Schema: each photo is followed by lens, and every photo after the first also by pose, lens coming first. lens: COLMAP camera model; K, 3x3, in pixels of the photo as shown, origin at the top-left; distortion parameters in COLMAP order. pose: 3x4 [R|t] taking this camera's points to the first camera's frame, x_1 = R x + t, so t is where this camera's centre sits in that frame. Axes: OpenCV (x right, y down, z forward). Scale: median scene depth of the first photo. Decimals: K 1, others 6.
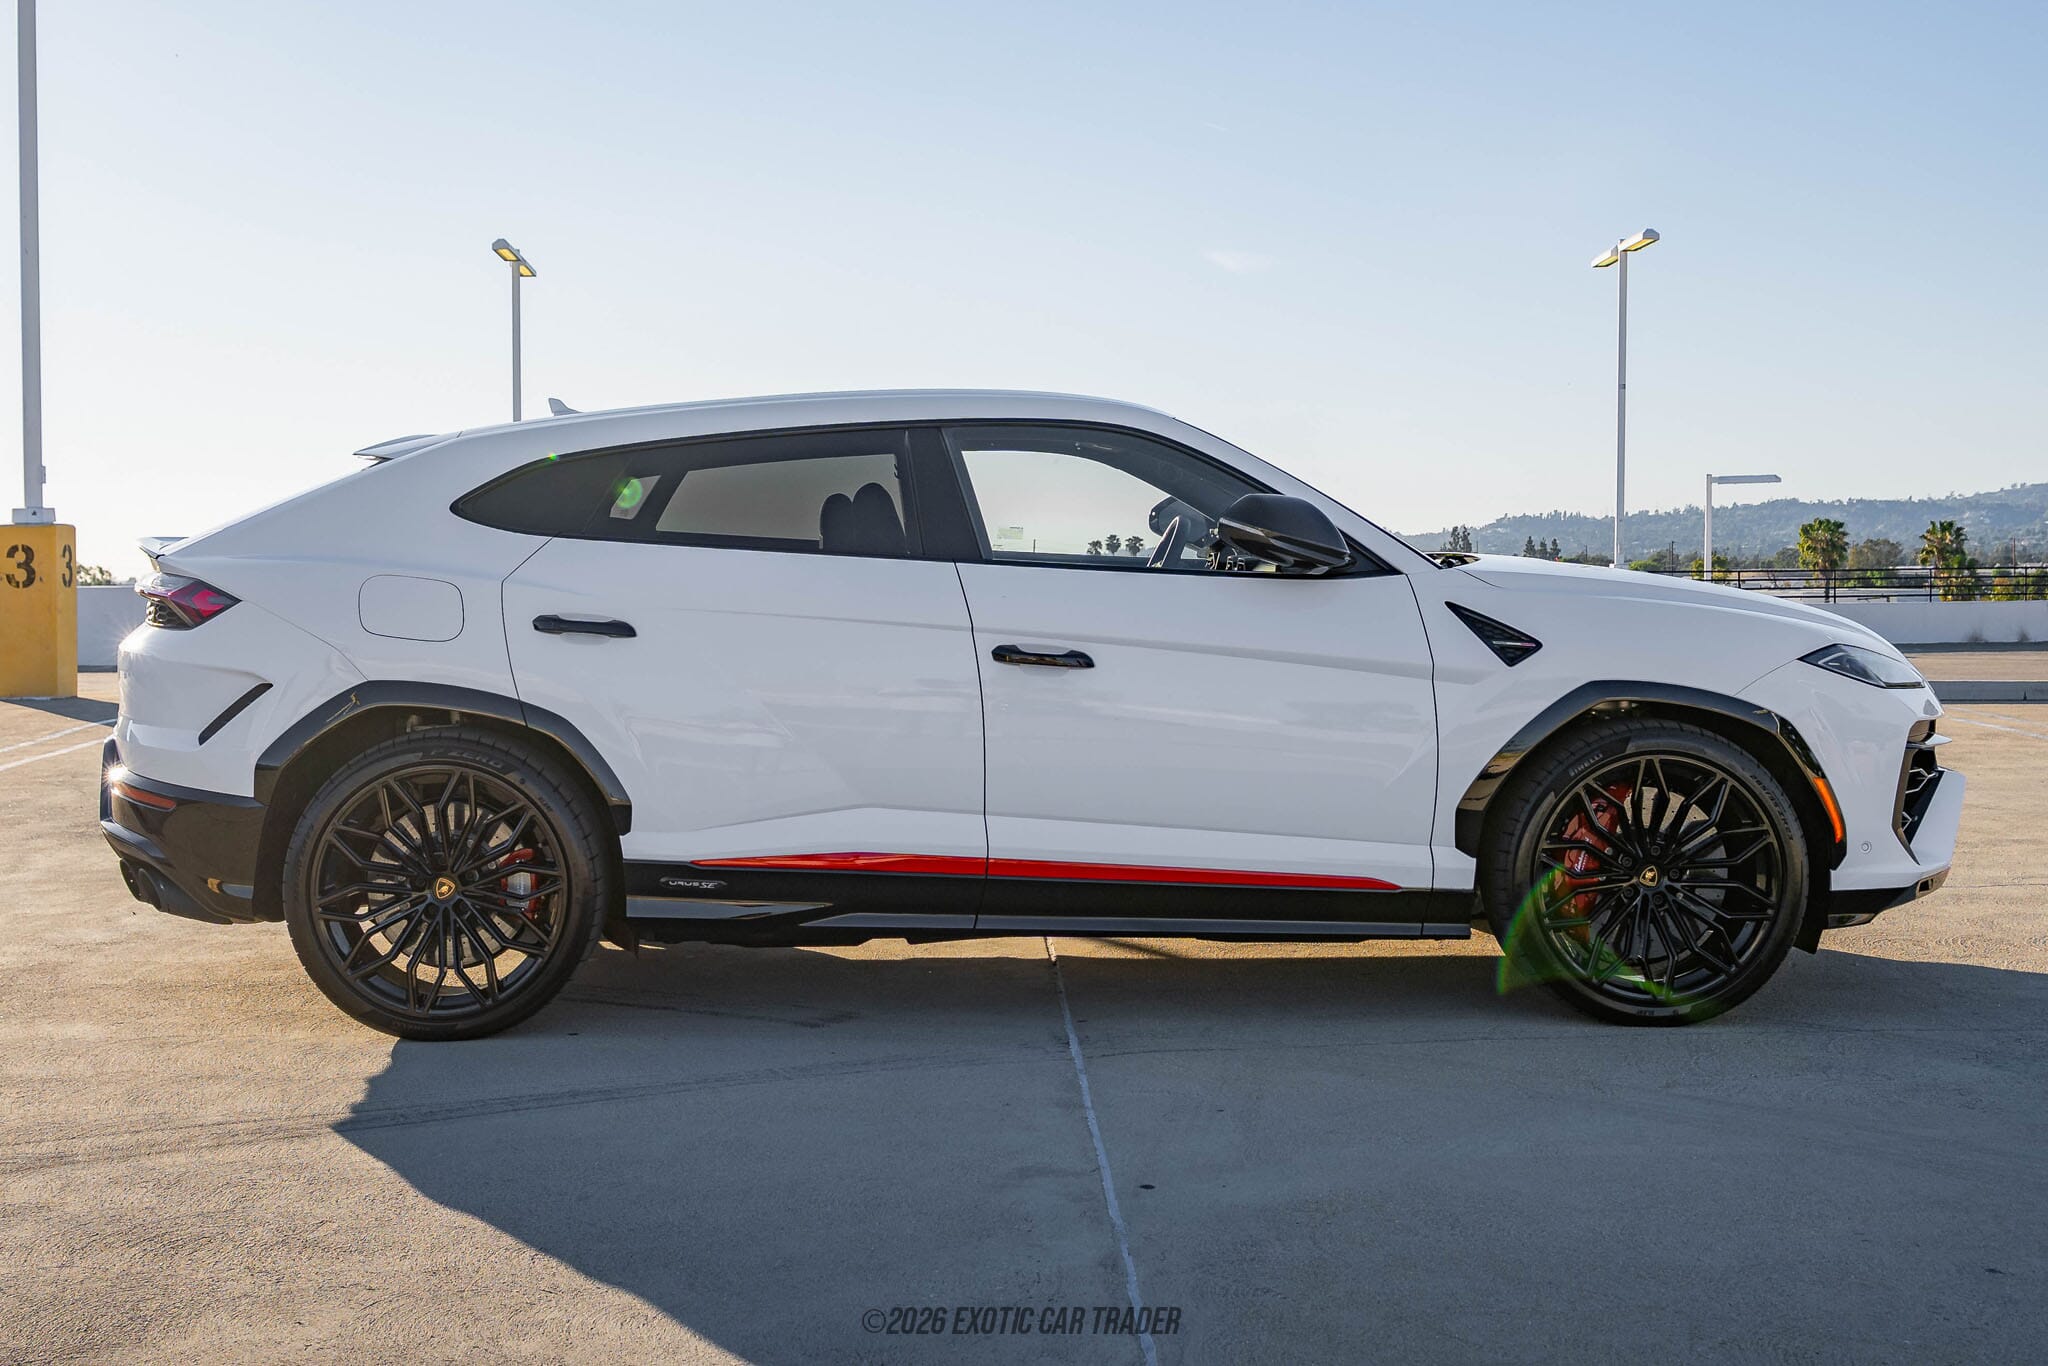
lens RADIAL K [[2404.3, 0, 1024.0], [0, 2404.3, 683.0], [0, 0, 1]] dist [-0.019575, 0.010370]
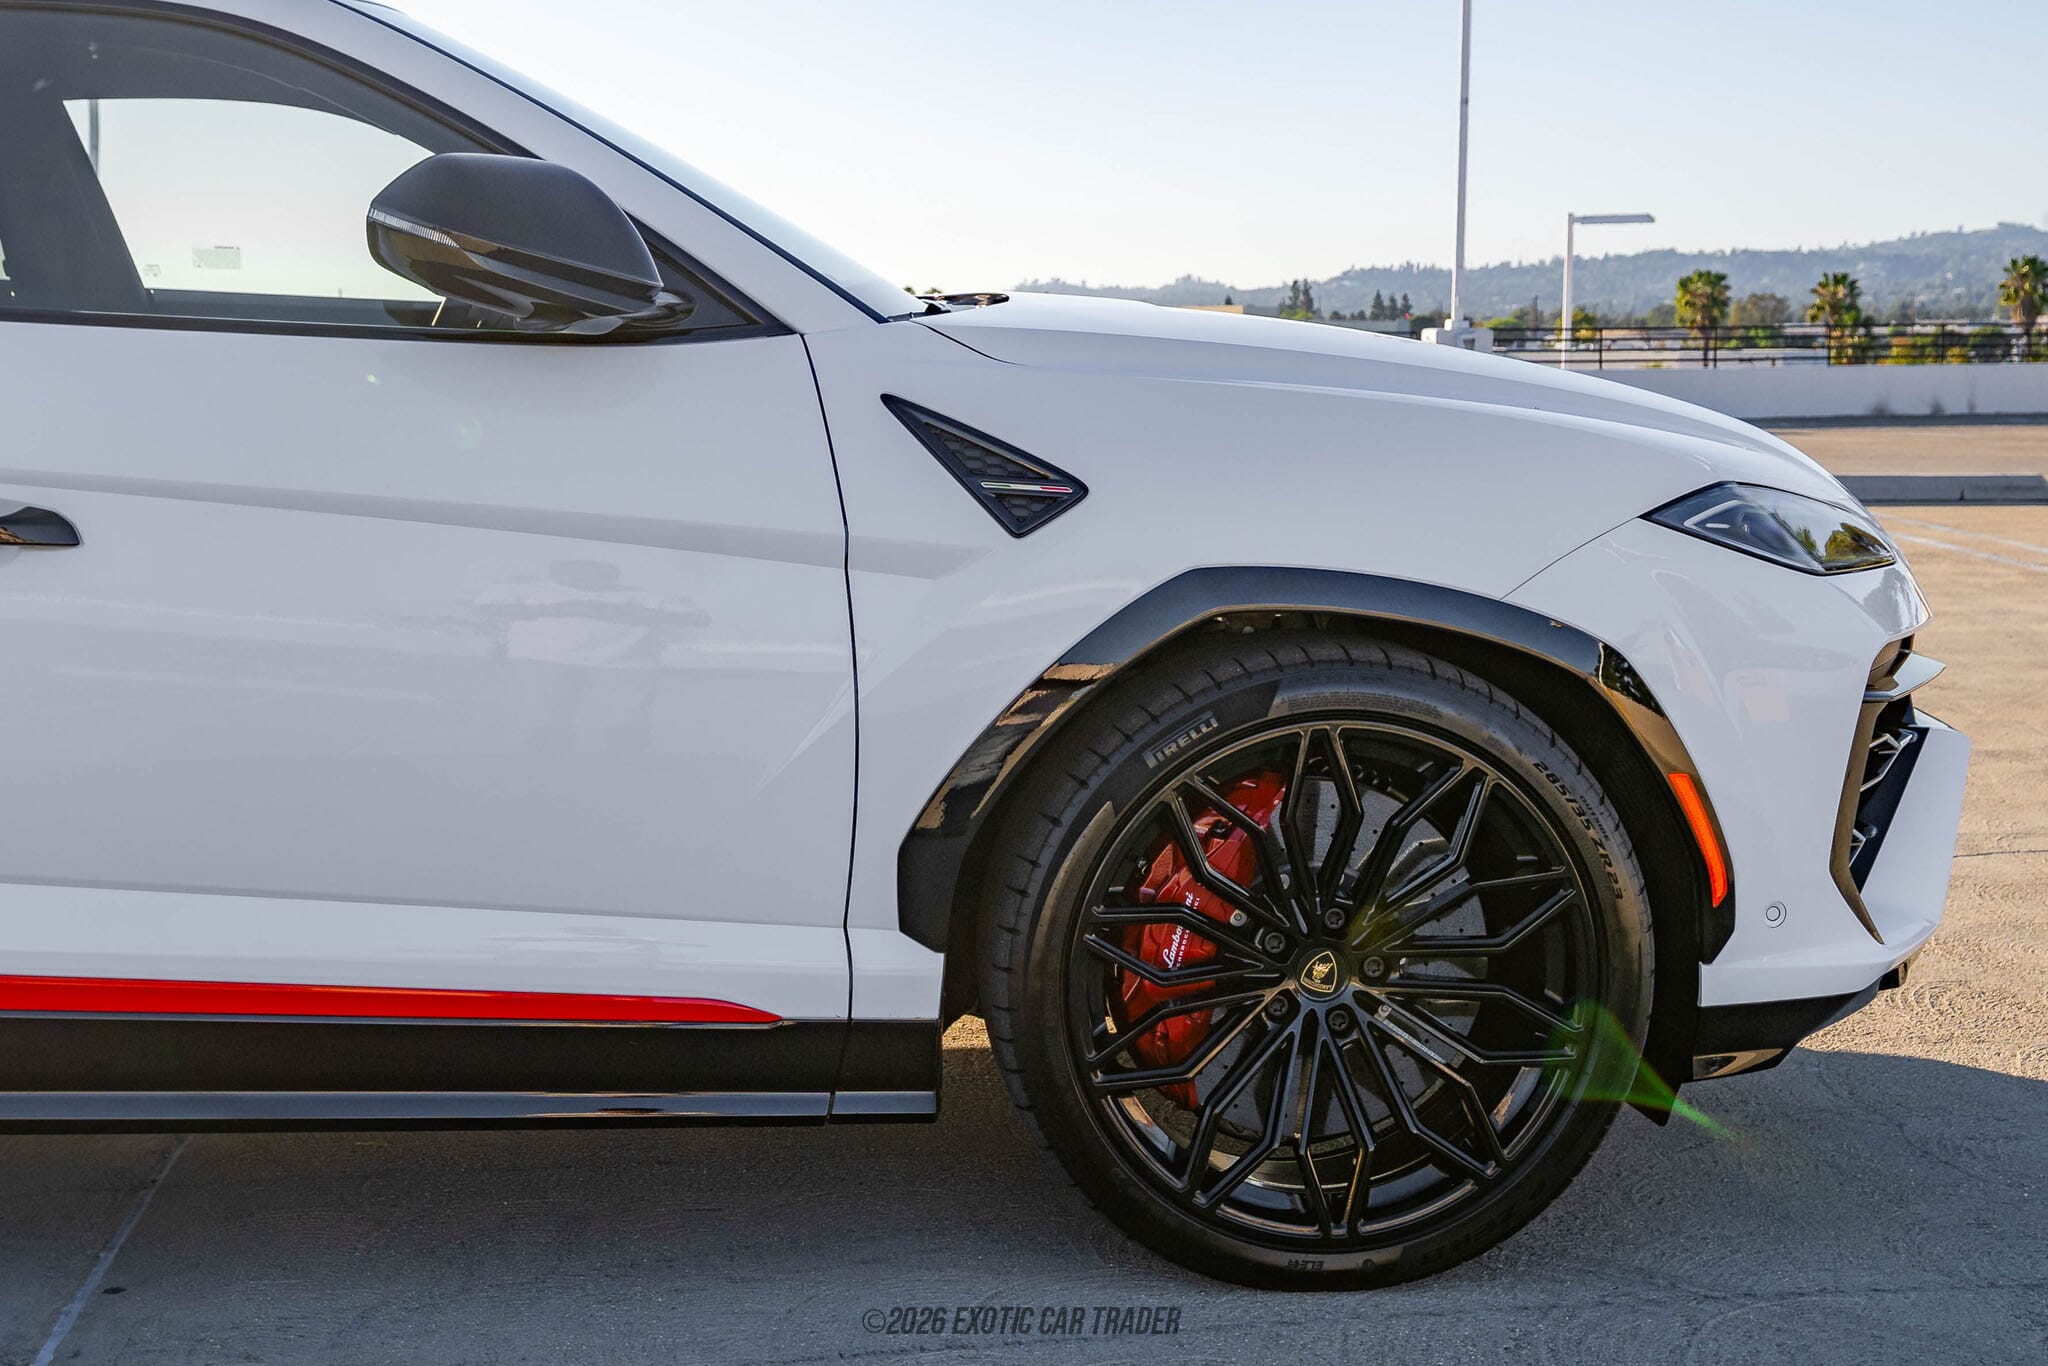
lens RADIAL K [[2404.3, 0, 1024.0], [0, 2404.3, 683.0], [0, 0, 1]] dist [-0.019575, 0.010370]
pose [[0.998823, -0.008776, 0.047701, 0.300155], [0.004044, 0.995138, 0.098410, -0.038035], [-0.048333, -0.098101, 0.994002, 0.897657]]
